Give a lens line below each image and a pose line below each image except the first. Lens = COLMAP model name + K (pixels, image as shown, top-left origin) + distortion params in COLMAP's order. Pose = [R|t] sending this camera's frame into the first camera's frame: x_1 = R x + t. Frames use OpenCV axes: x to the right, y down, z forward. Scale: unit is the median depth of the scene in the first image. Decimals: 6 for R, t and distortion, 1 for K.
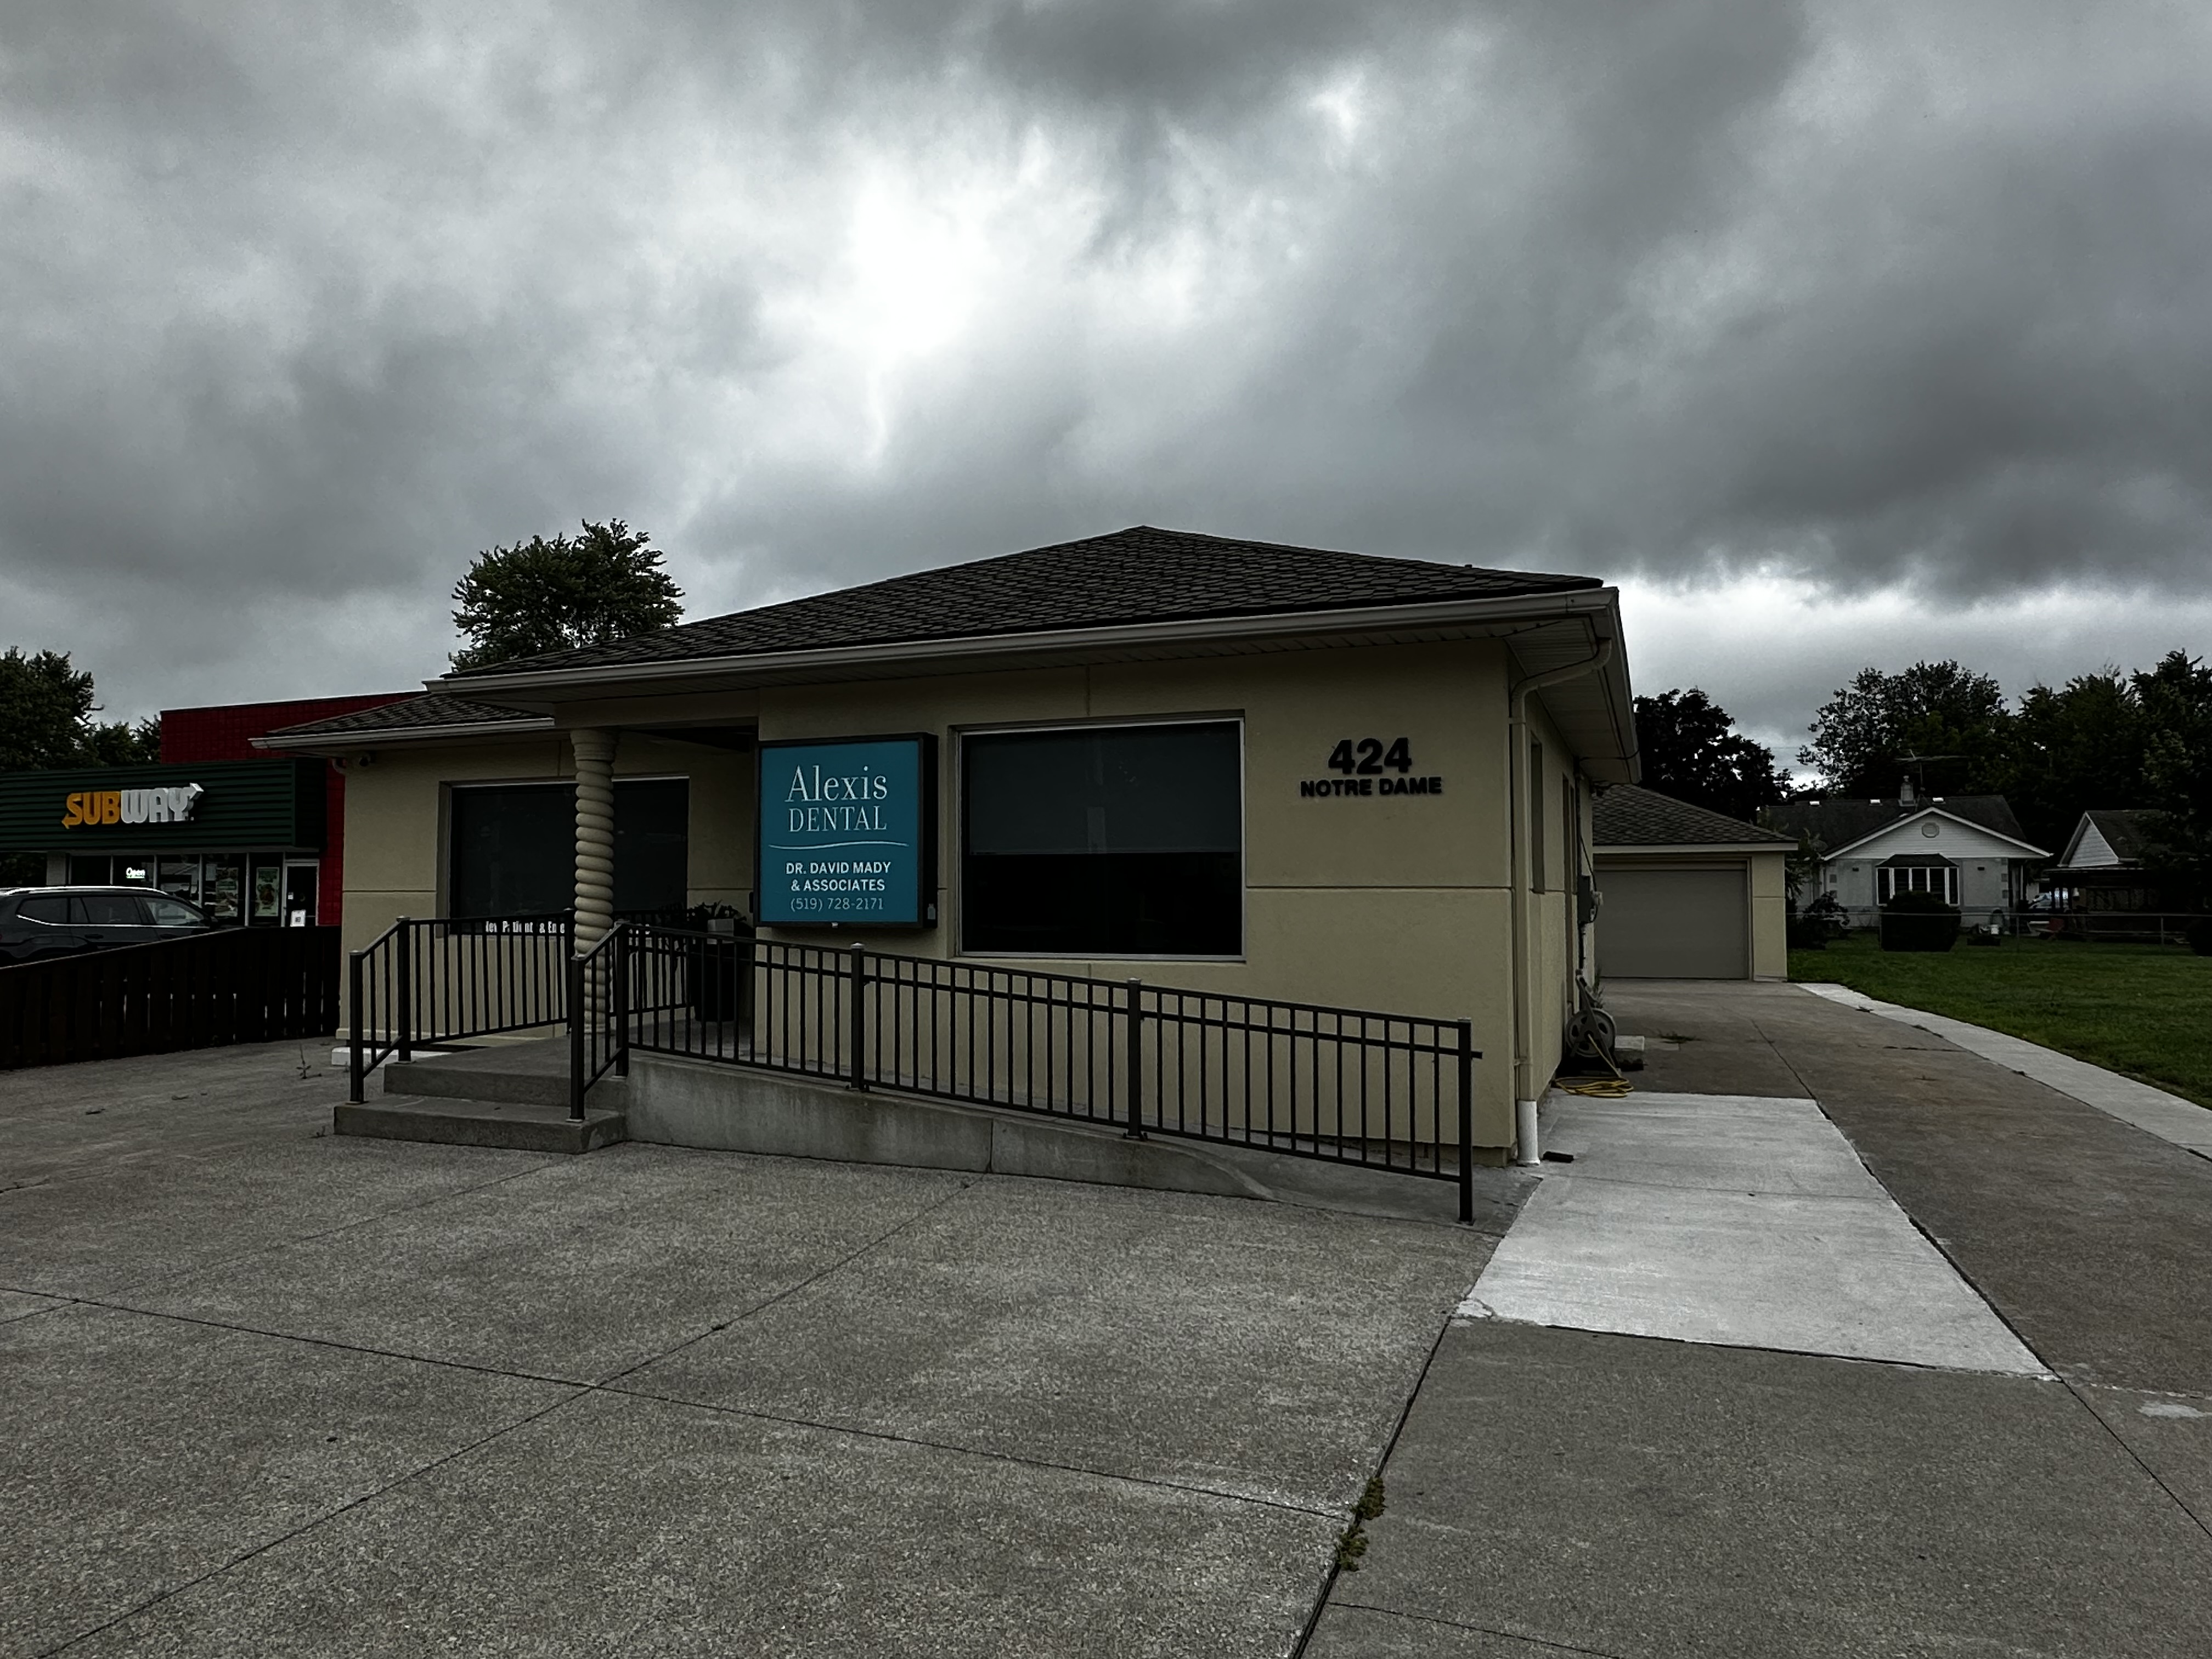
lens RADIAL K [[1335.6, 0, 1106.0], [0, 1335.6, 829.5], [0, 0, 1]] dist [0.000599, -0.001799]
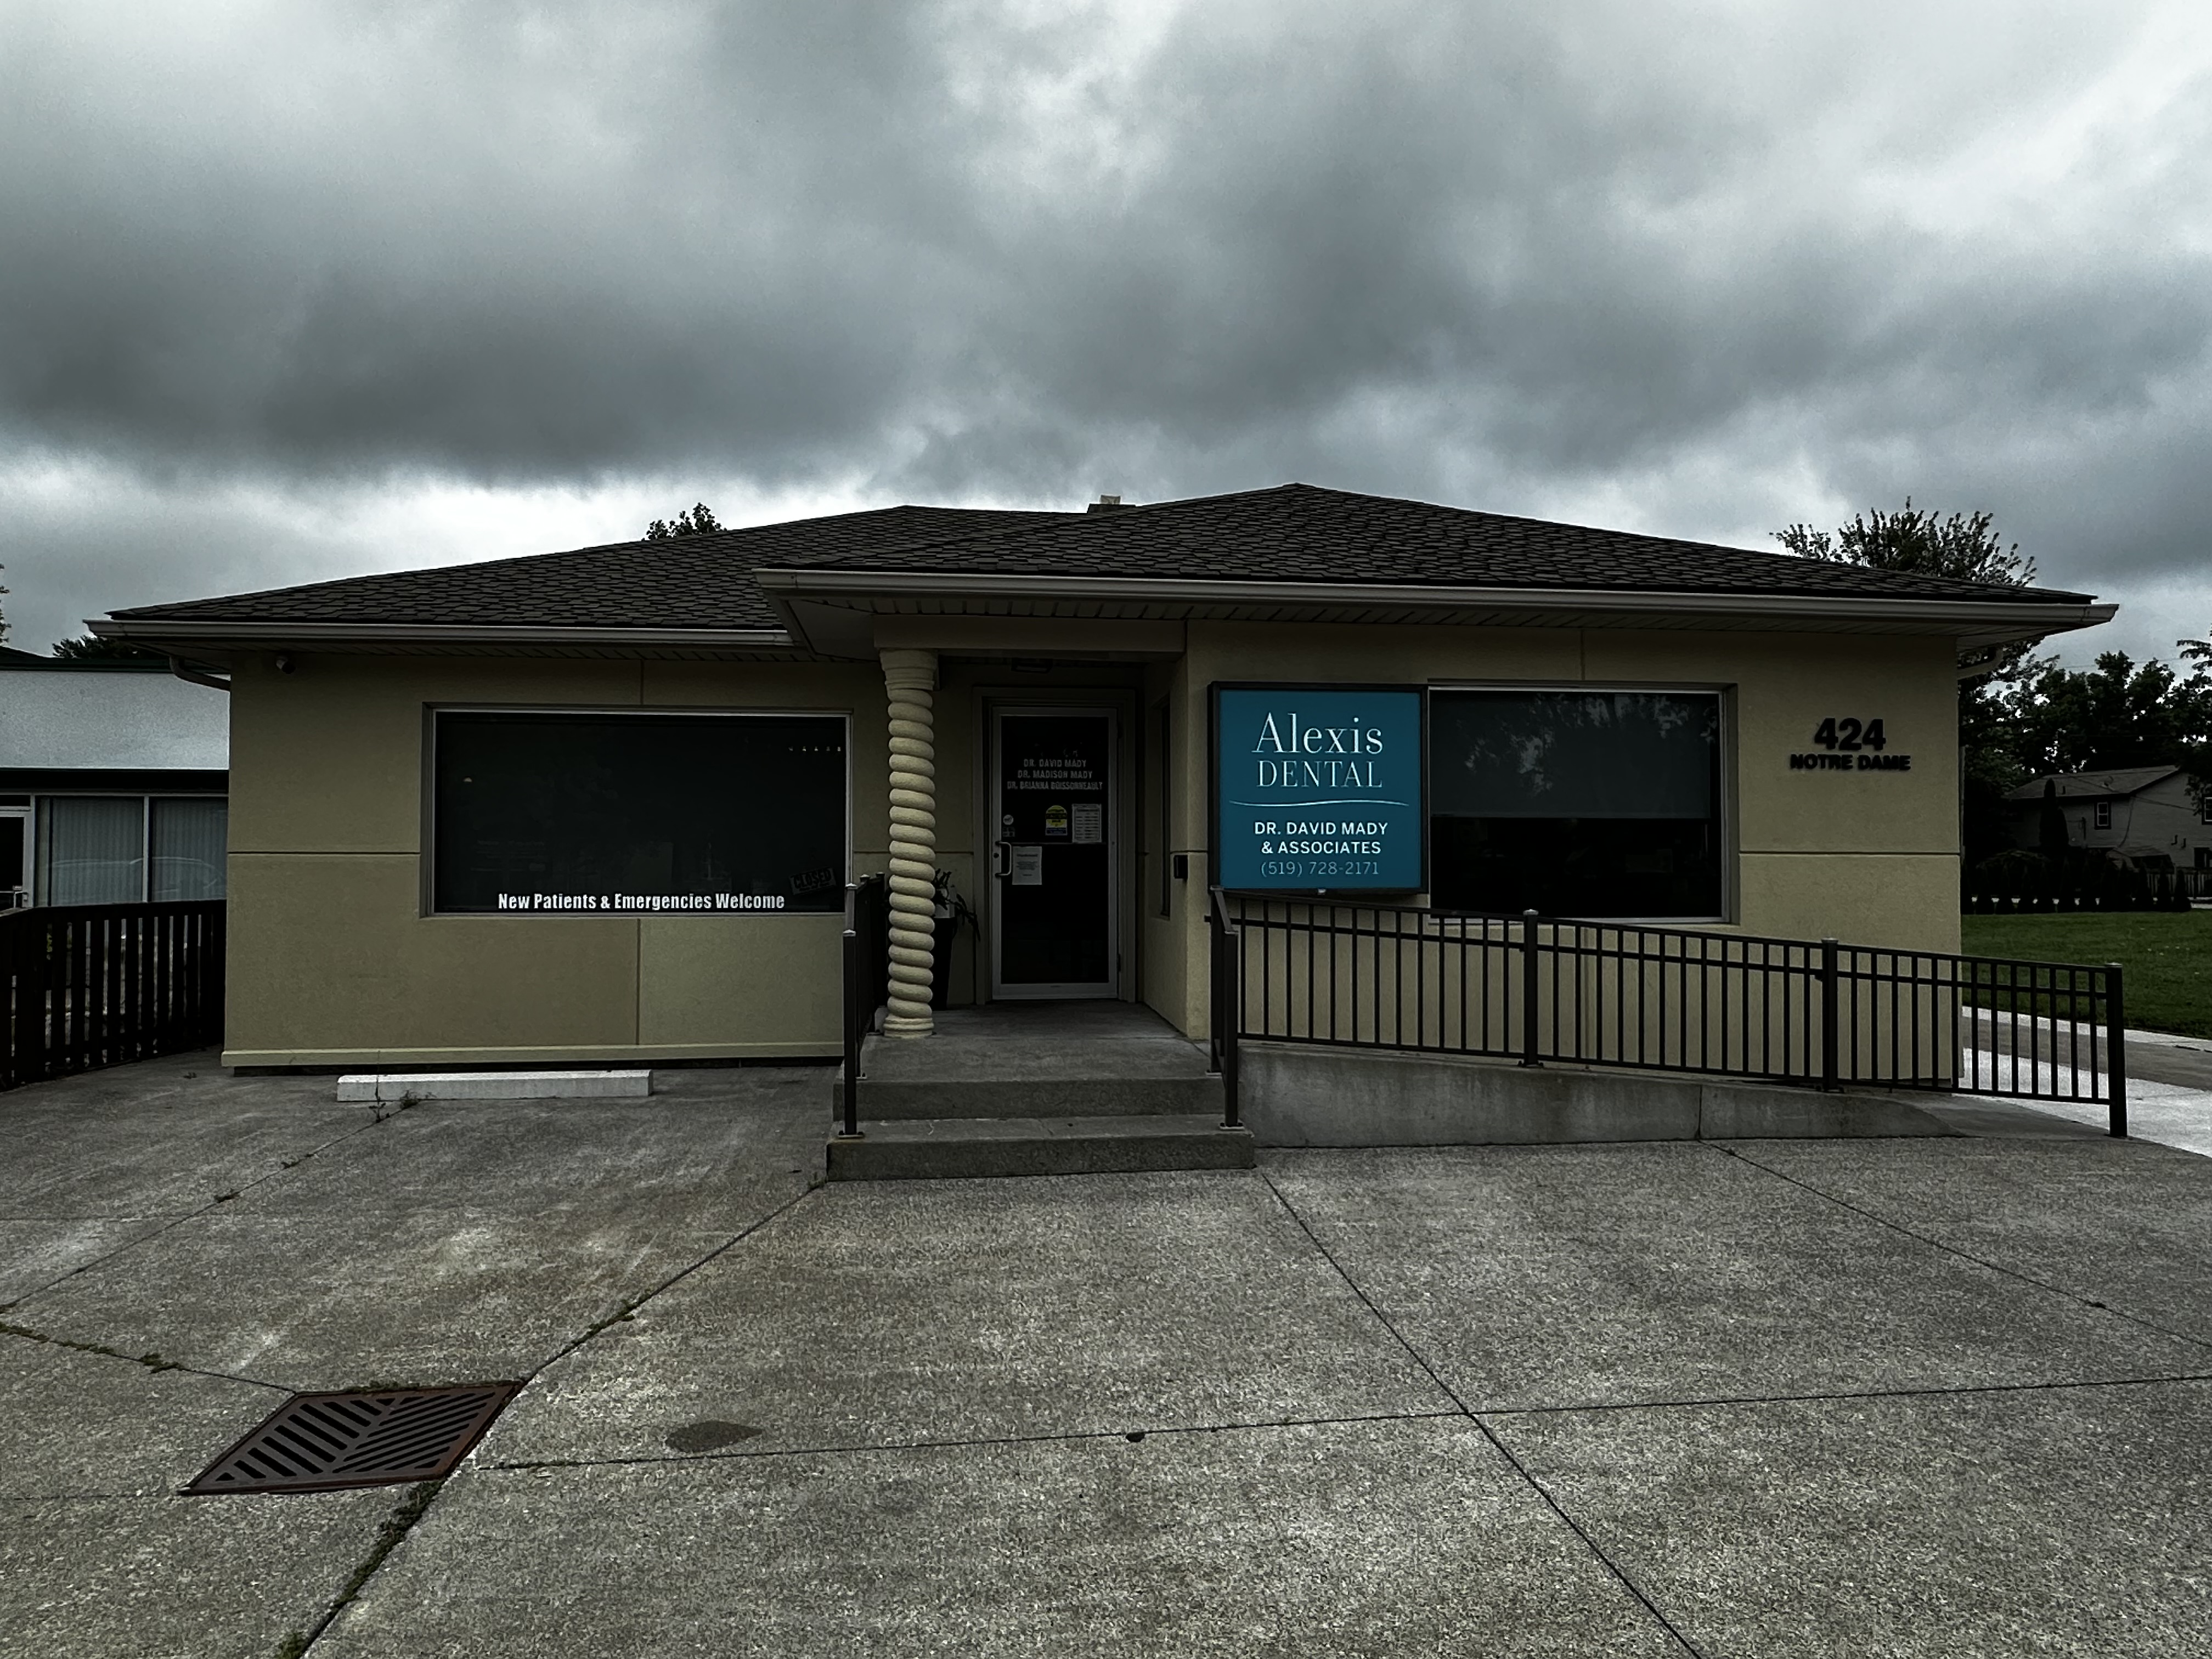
lens RADIAL K [[1335.6, 0, 1106.0], [0, 1335.6, 829.5], [0, 0, 1]] dist [0.000599, -0.001799]
pose [[0.882951, 0.014702, 0.469235, -0.854209], [-0.024567, 0.999587, 0.014908, 0.022283], [-0.468822, -0.024691, 0.882947, 0.309856]]
